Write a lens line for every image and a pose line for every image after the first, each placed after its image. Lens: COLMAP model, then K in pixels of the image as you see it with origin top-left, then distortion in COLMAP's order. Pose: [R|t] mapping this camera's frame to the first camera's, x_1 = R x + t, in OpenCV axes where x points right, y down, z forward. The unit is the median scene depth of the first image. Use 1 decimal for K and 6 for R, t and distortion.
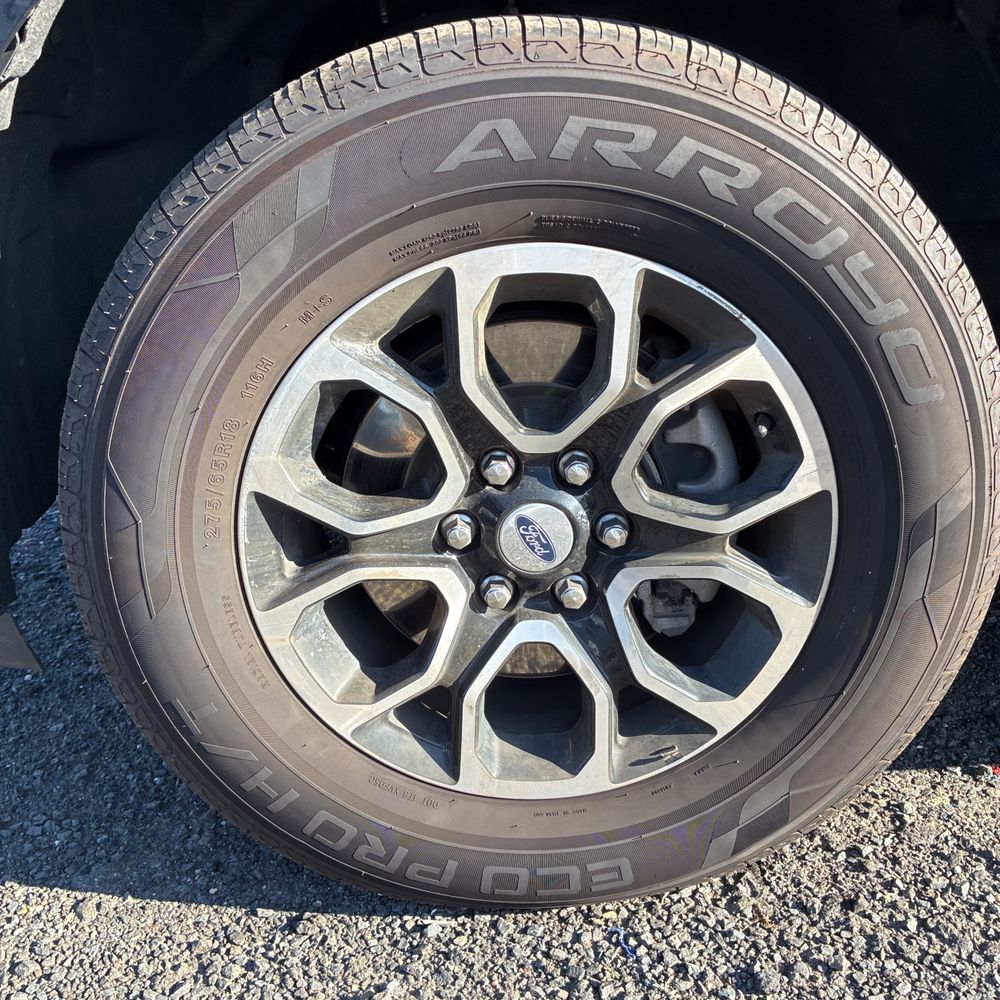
lens RADIAL K [[1012.5, 0, 487.6], [0, 1012.5, 509.6], [0, 0, 1]] dist [0.025374, 0.000000]
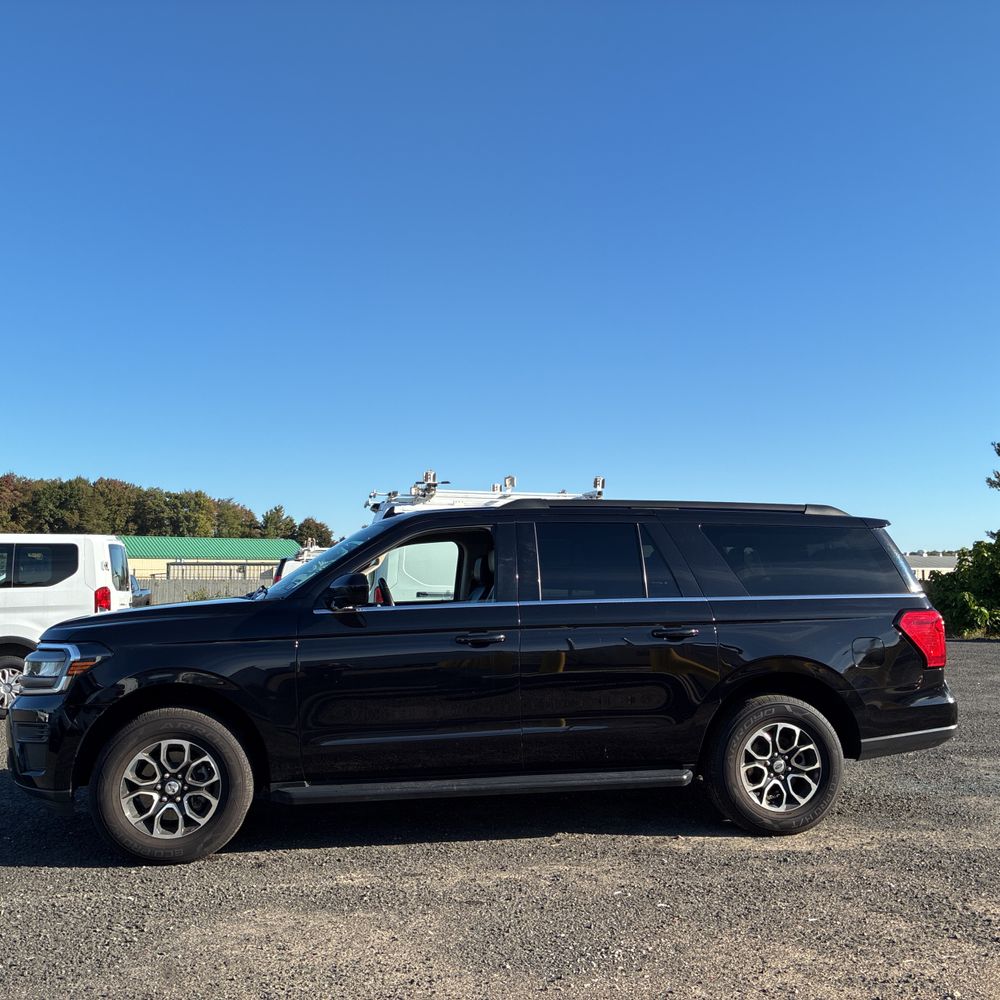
lens RADIAL K [[1012.5, 0, 509.1], [0, 1012.5, 496.9], [0, 0, 1]] dist [0.025374, 0.000000]
pose [[0.985997, 0.069765, 0.151471, 0.983090], [0.006160, 0.892432, -0.451139, 1.217478], [-0.166651, 0.445755, 0.879506, -5.387276]]
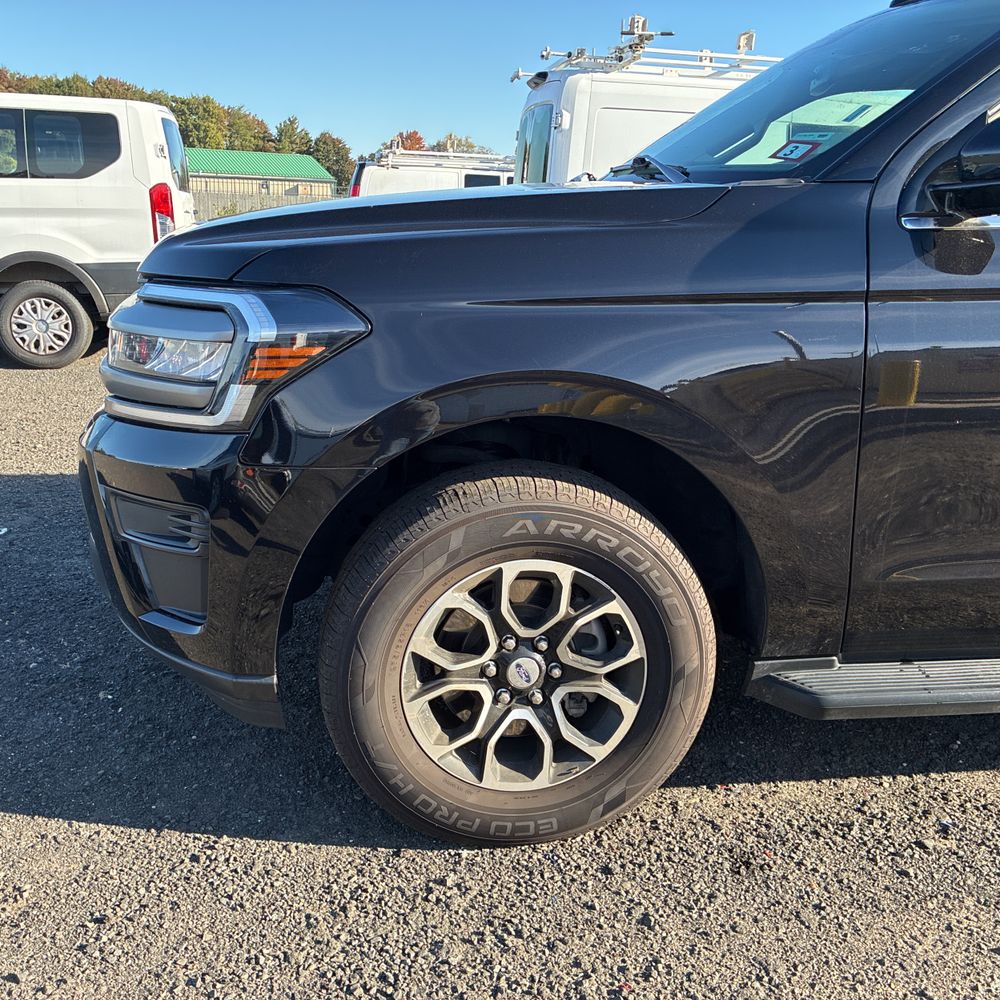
lens RADIAL K [[1012.5, 0, 493.5], [0, 1012.5, 484.3], [0, 0, 1]] dist [0.025374, 0.000000]
pose [[0.988222, 0.052973, 0.143569, -0.378245], [-0.035772, 0.992147, -0.119852, -0.120935], [-0.148790, 0.113305, 0.982356, -1.336933]]
